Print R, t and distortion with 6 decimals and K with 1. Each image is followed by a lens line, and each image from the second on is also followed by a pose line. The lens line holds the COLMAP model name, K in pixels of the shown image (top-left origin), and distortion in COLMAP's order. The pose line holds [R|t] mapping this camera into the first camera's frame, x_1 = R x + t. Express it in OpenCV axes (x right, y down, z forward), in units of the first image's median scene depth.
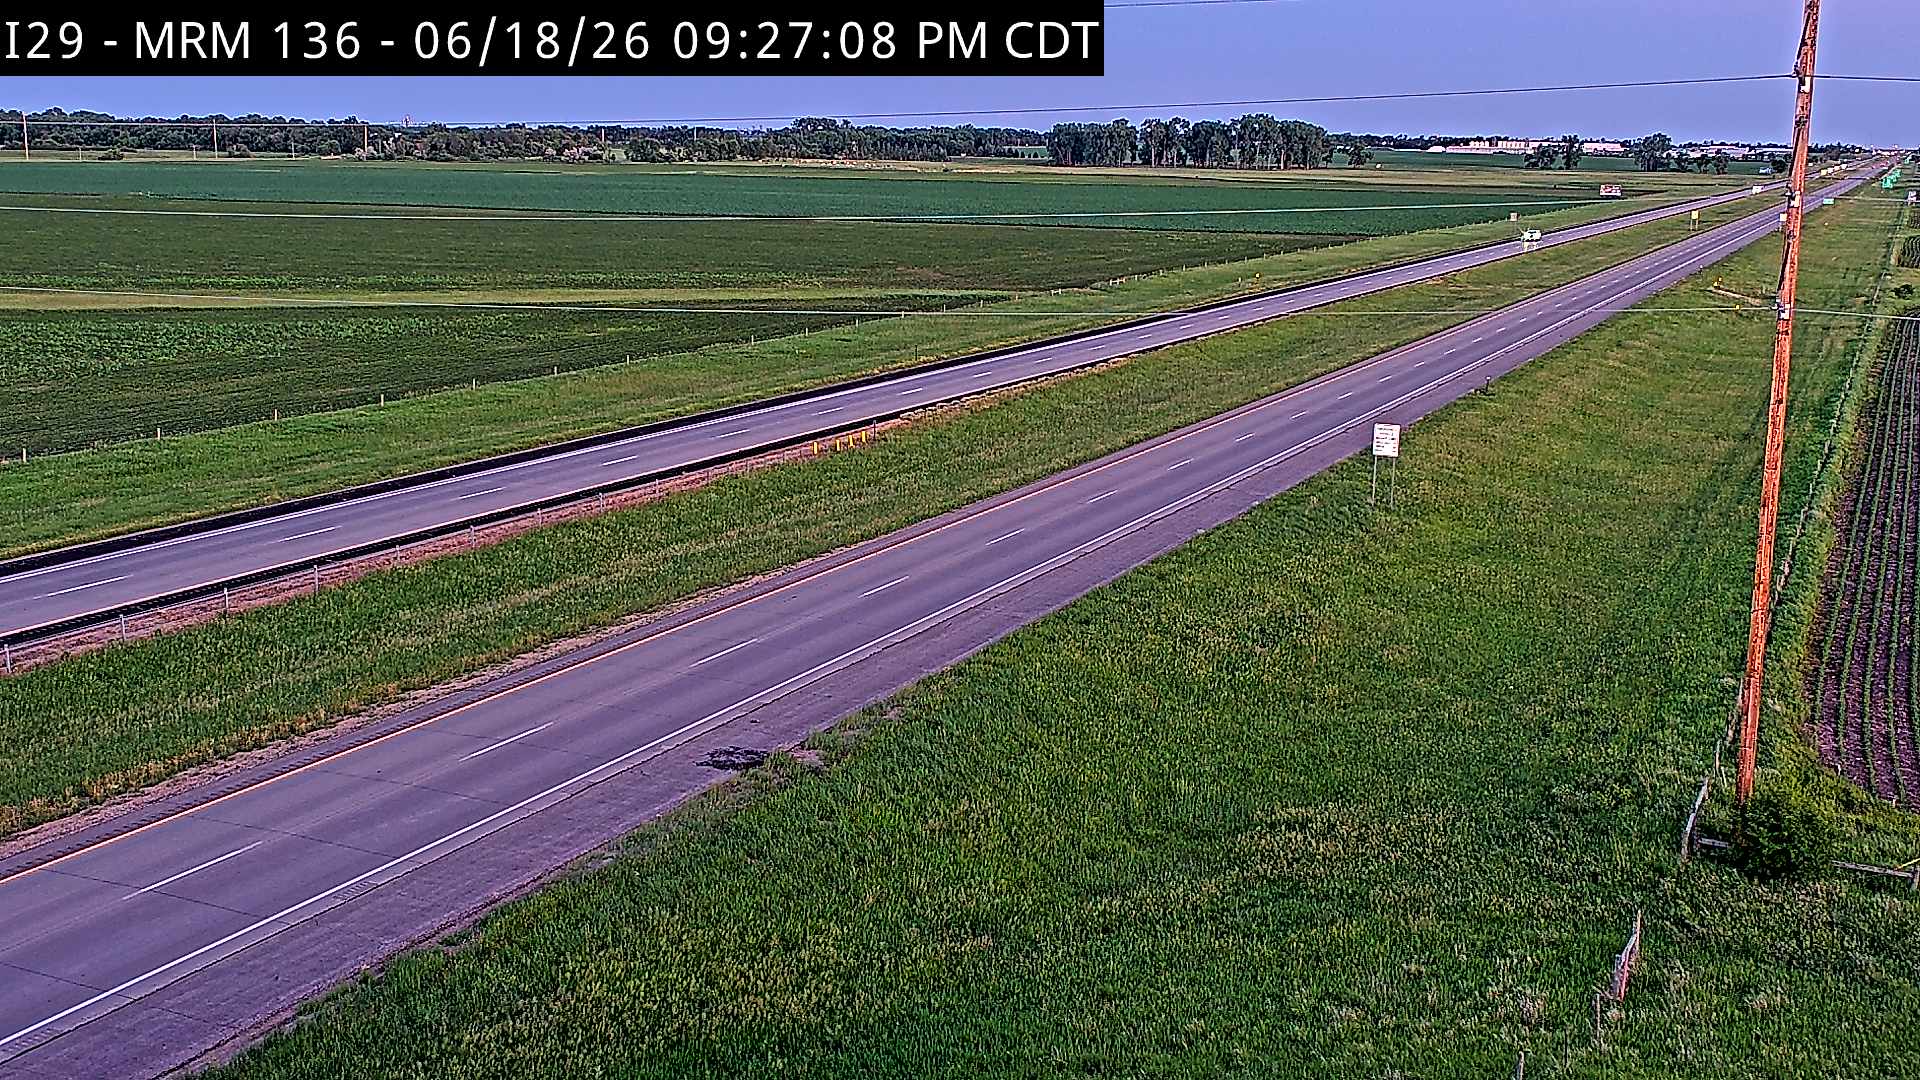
lens RADIAL K [[3335.4, 0, 960.0], [0, 3335.4, 540.0], [0, 0, 1]] dist [0.035094, -0.026088]
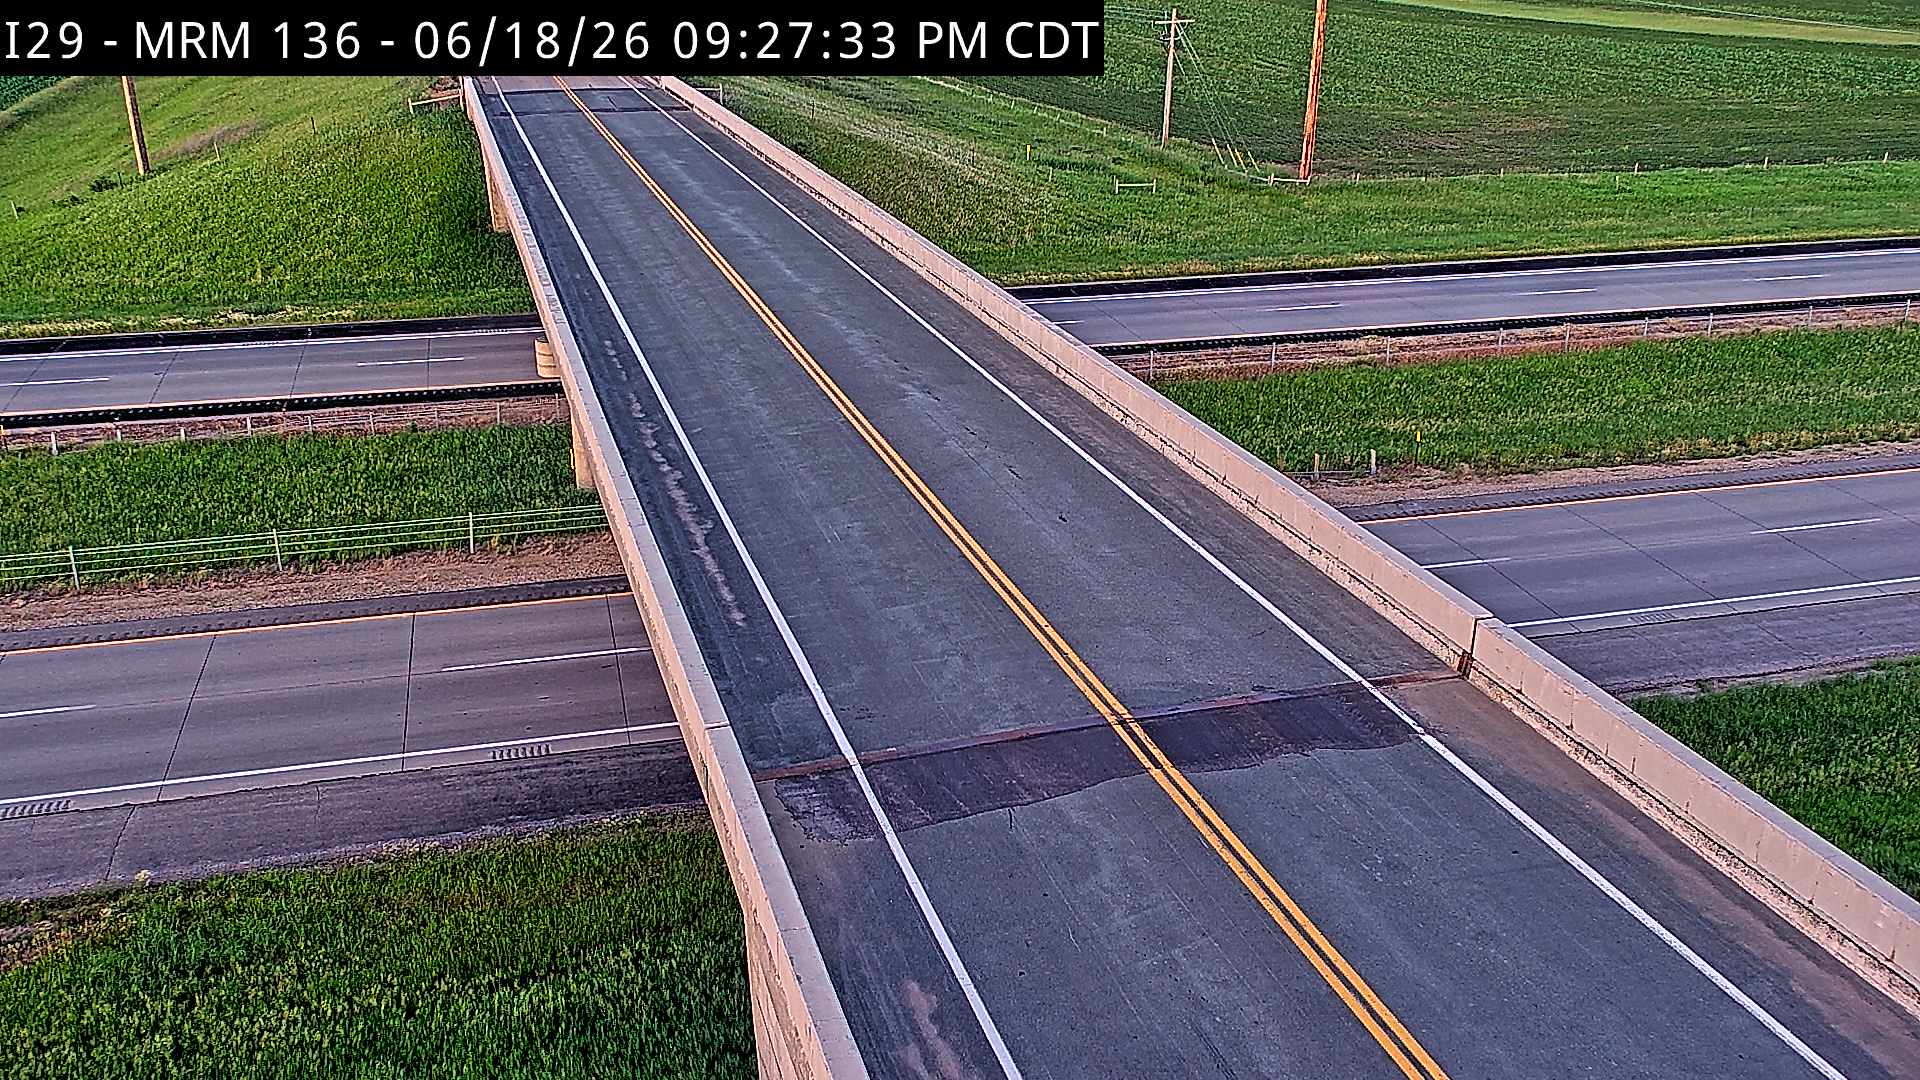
lens RADIAL K [[1782.5, 0, 960.0], [0, 1782.5, 540.0], [0, 0, 1]] dist [-0.007640, -0.006689]
pose [[0.535108, 0.291389, -0.792939, 0.117251], [-0.102359, 0.954078, 0.281528, -0.046270], [0.838559, -0.069483, 0.540361, 0.391357]]
